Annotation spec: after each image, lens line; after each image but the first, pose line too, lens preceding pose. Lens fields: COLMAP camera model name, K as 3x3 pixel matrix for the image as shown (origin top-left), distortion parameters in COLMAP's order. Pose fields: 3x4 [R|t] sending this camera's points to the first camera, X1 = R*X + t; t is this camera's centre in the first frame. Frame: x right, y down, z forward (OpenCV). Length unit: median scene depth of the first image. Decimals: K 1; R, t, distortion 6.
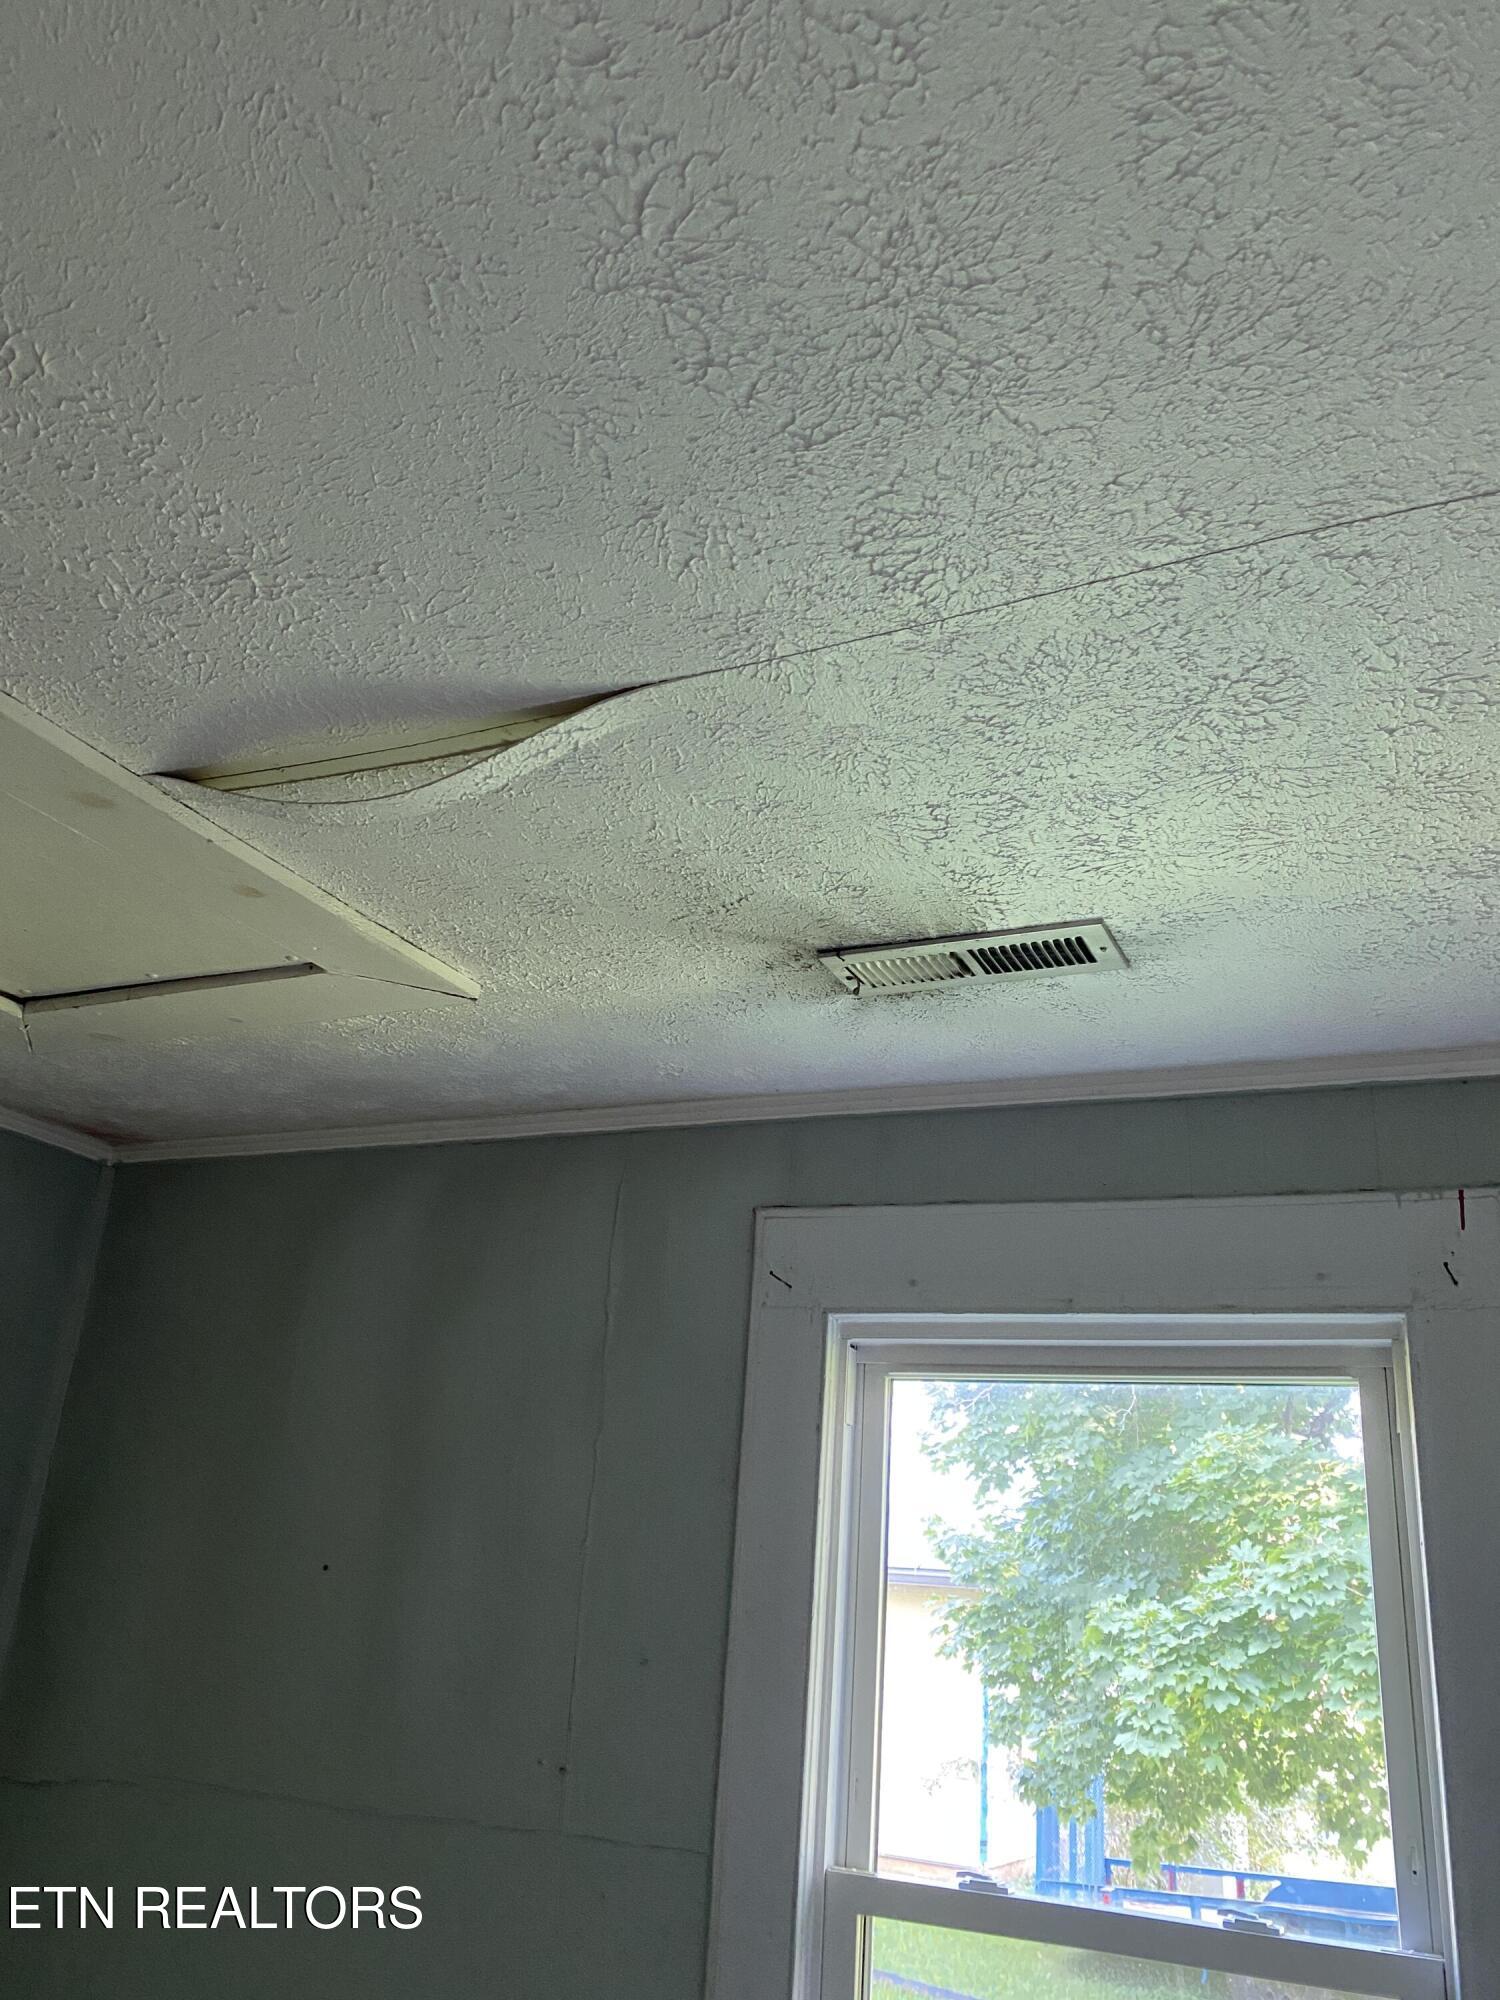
lens RADIAL K [[1497.5, 0, 754.5], [0, 1497.5, 994.7], [0, 0, 1]] dist [0.031657, -0.042682]
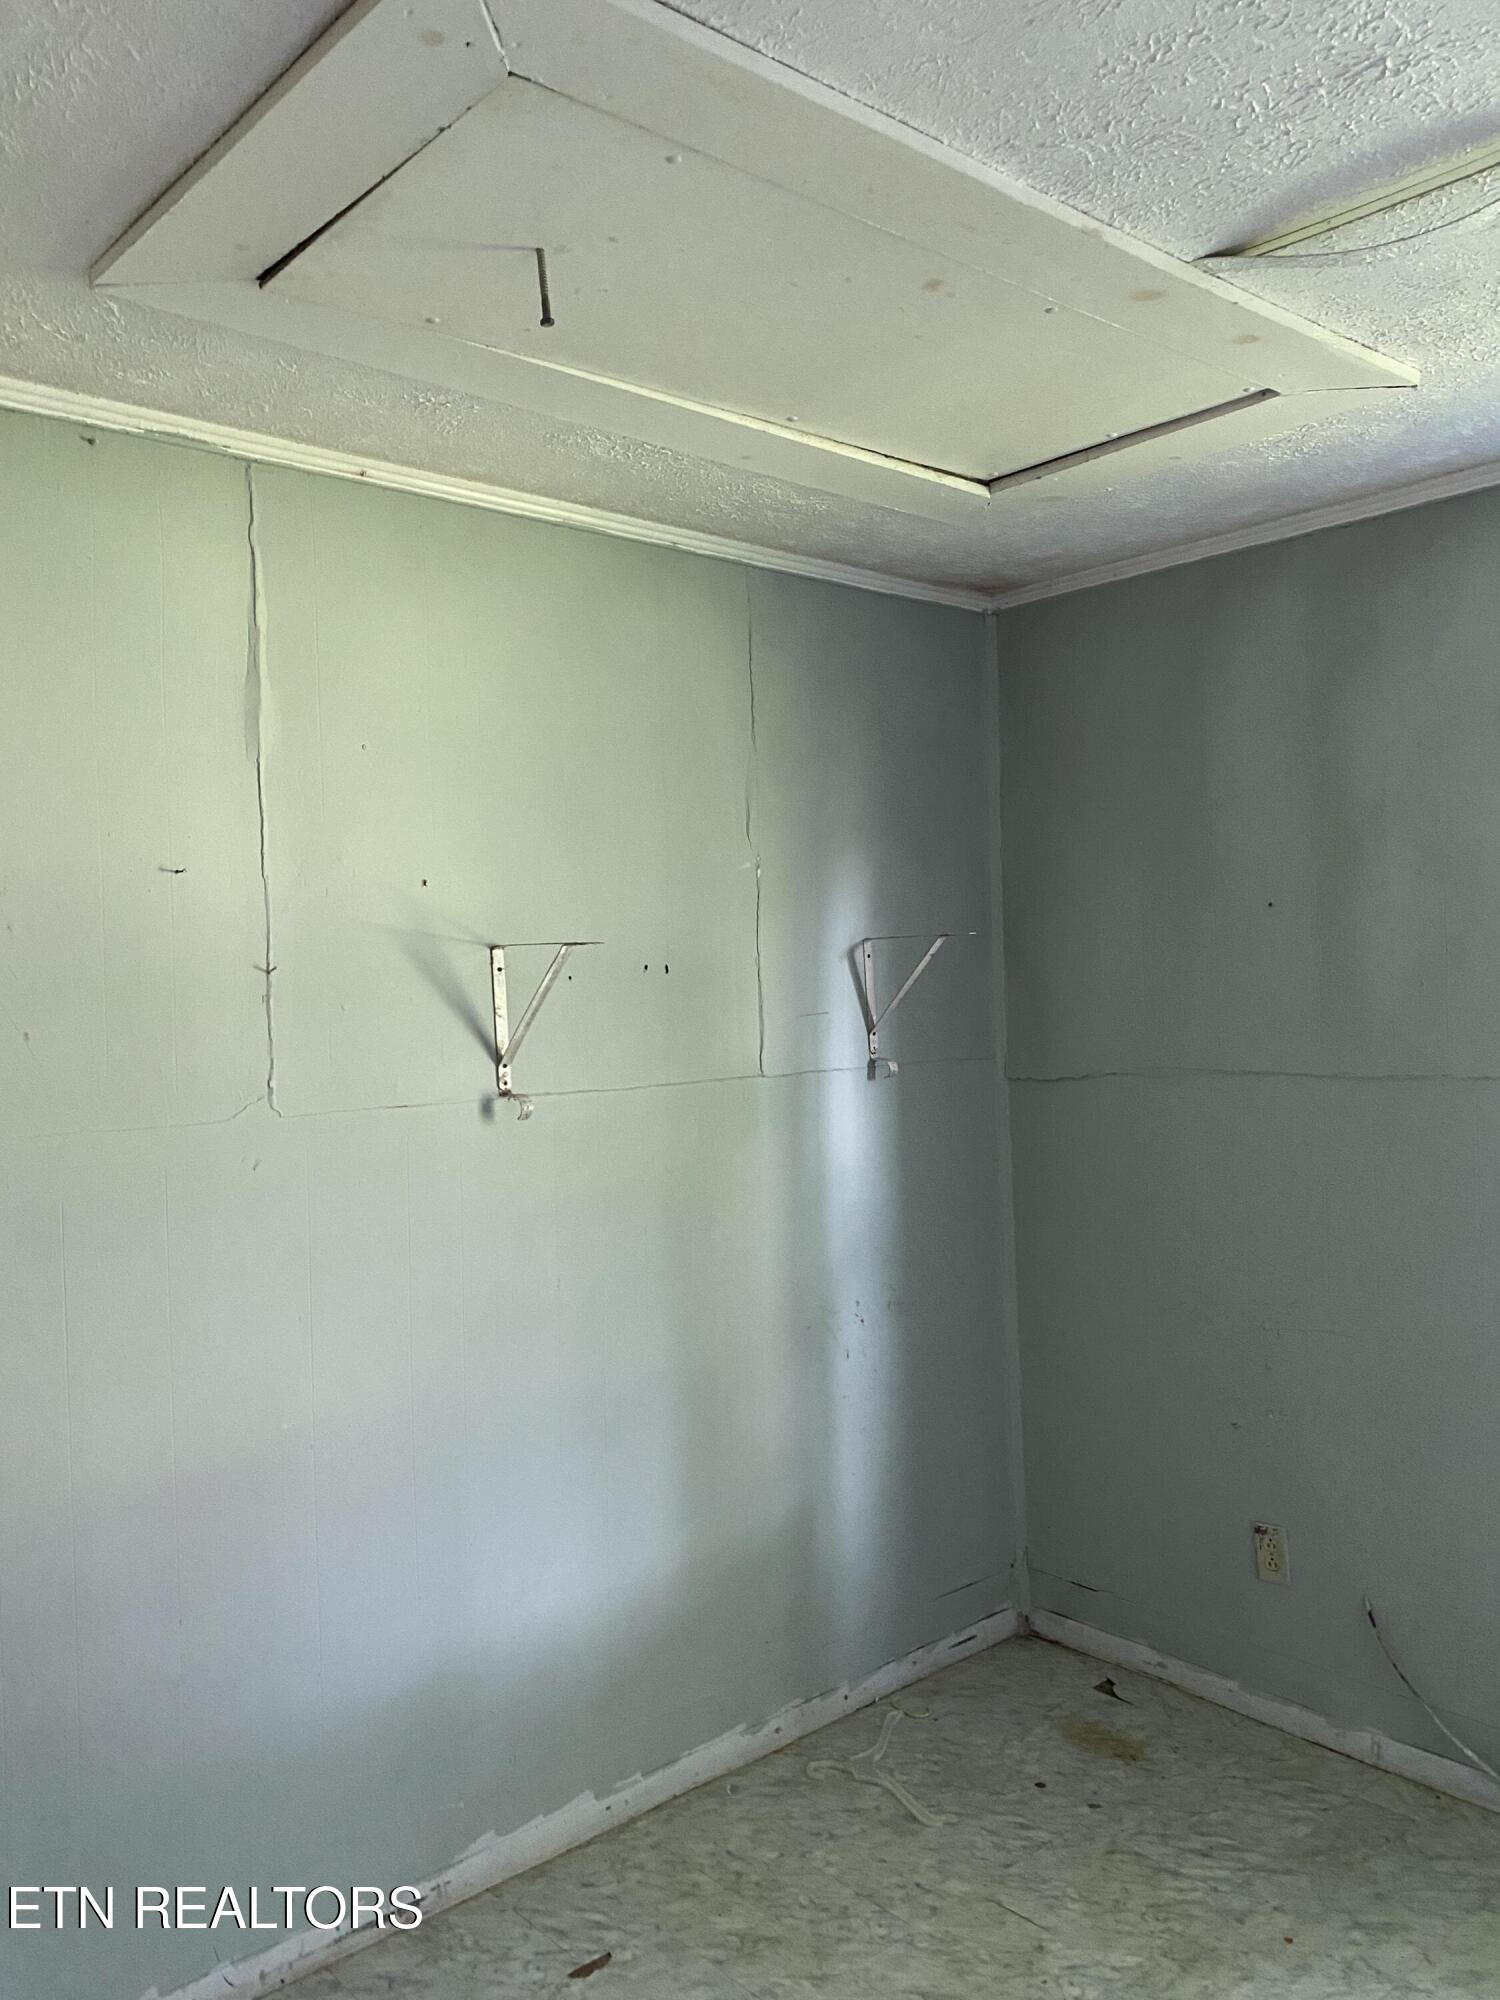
lens RADIAL K [[1497.5, 0, 748.1], [0, 1497.5, 1002.1], [0, 0, 1]] dist [0.031657, -0.042682]
pose [[0.898737, -0.075533, -0.431933, -0.171044], [0.235690, 0.913868, 0.330597, -0.059052], [0.369759, -0.398923, 0.839130, -0.244637]]
